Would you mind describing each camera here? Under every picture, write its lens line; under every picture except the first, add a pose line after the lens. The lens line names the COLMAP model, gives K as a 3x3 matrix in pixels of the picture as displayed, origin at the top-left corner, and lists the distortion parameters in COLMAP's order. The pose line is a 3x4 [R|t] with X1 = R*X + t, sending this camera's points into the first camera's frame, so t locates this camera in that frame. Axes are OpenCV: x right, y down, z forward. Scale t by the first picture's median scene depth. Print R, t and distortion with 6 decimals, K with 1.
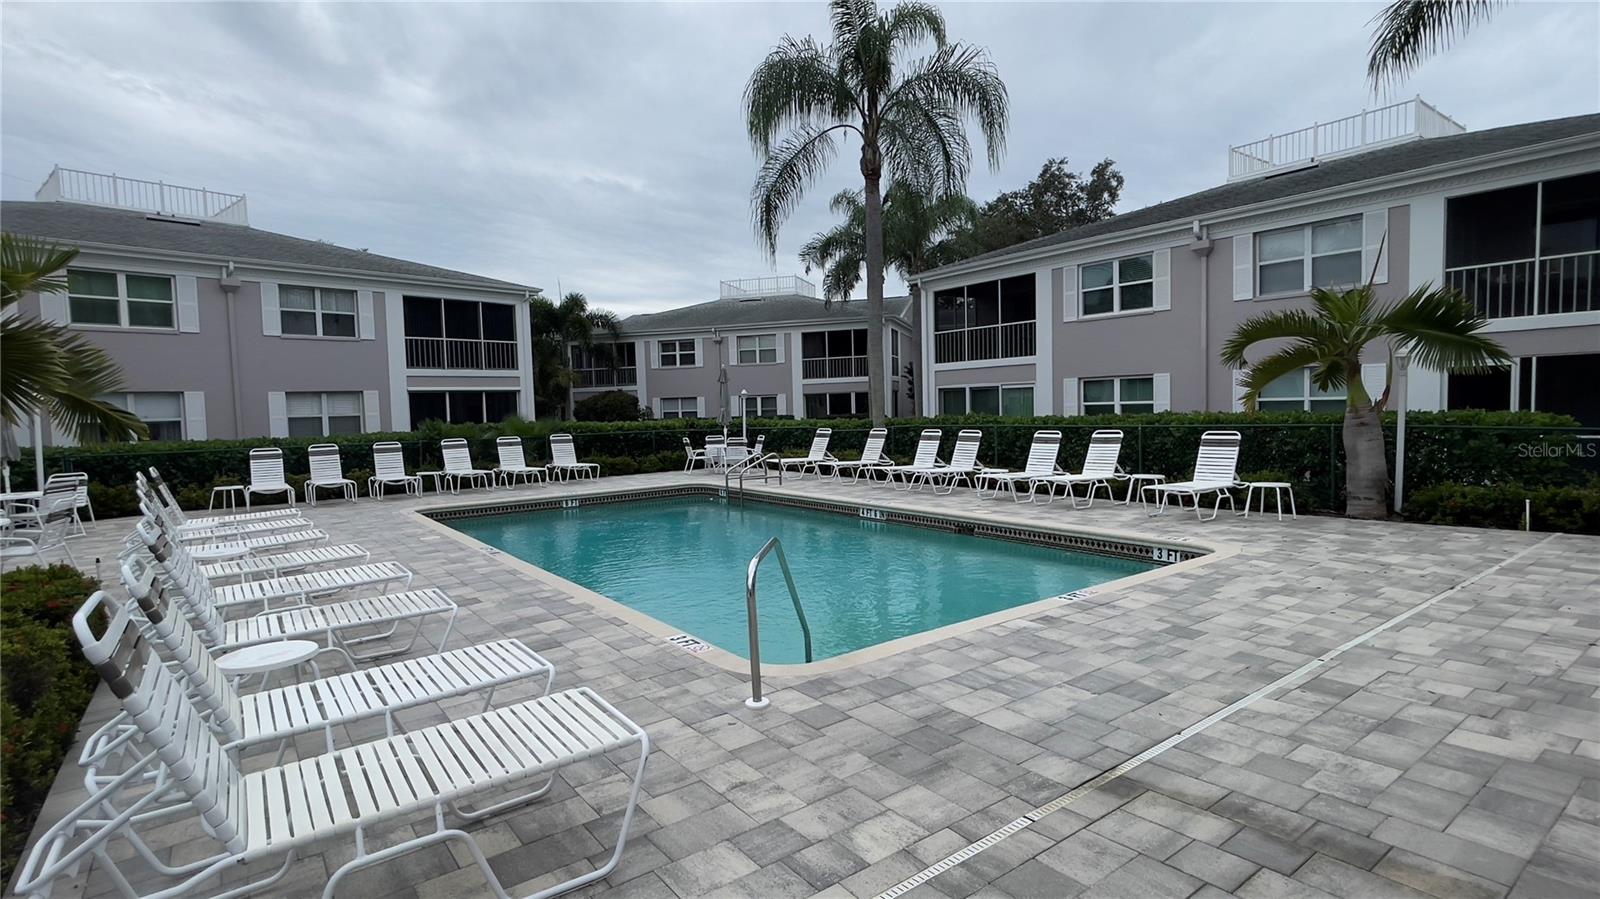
lens RADIAL K [[762.6, 0, 797.0], [0, 762.6, 449.5], [0, 0, 1]] dist [-0.001925, -0.000254]
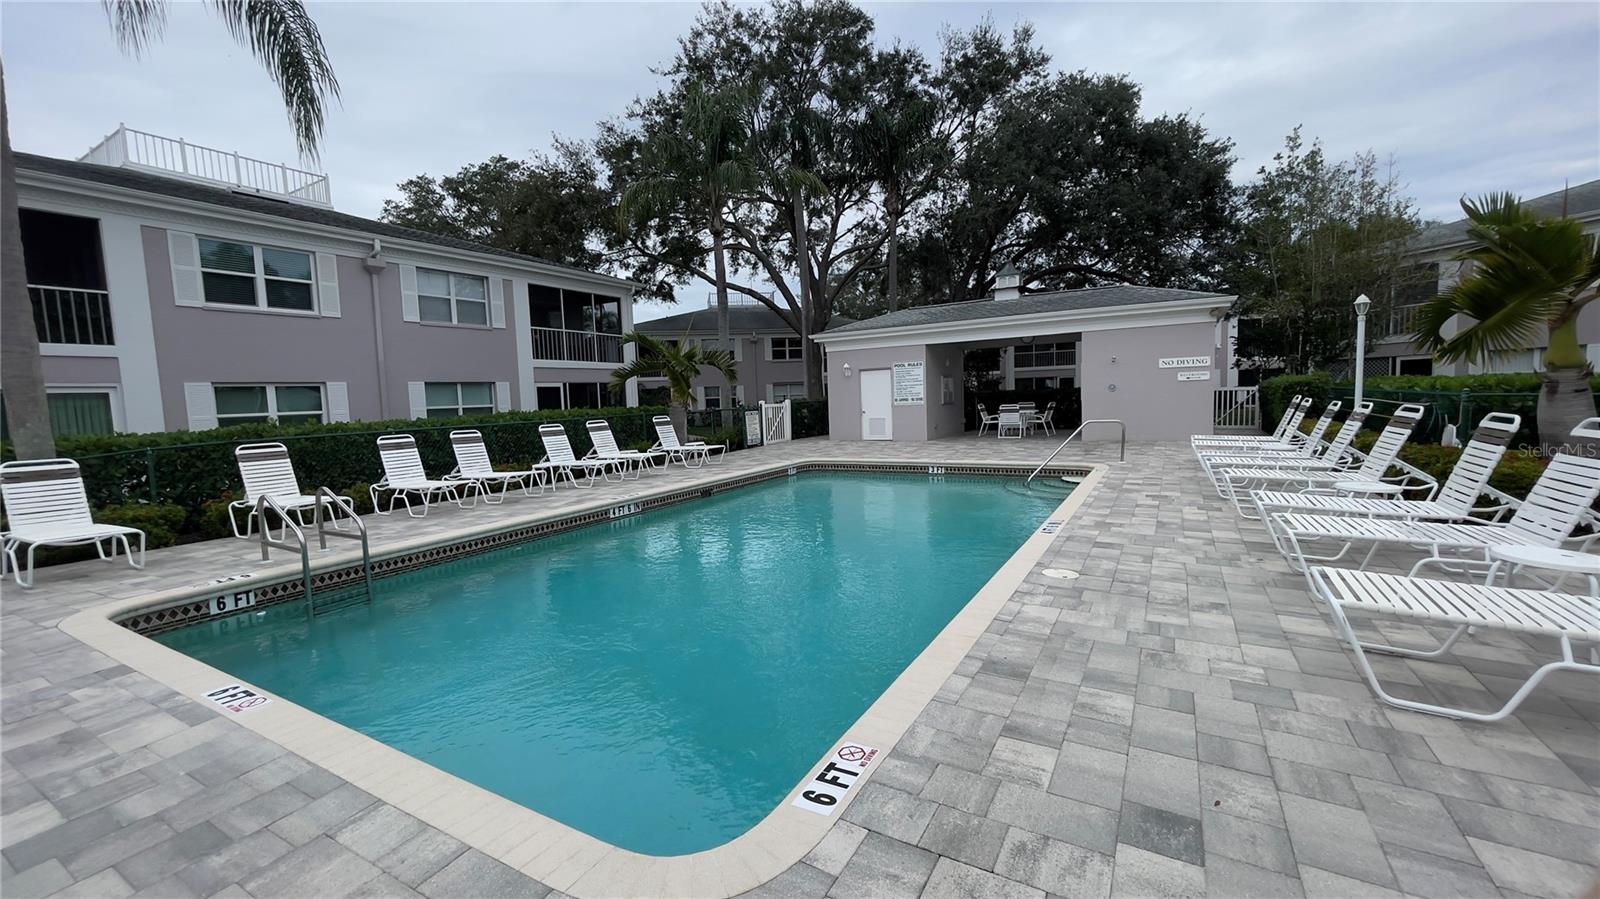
lens RADIAL K [[627.6, 0, 797.0], [0, 627.6, 449.6], [0, 0, 1]] dist [-0.000451, 0.000023]
pose [[-0.360909, -0.043527, 0.931585, -0.552630], [0.099068, 0.991469, 0.084705, -0.026371], [-0.927324, 0.122861, -0.353518, 0.855238]]
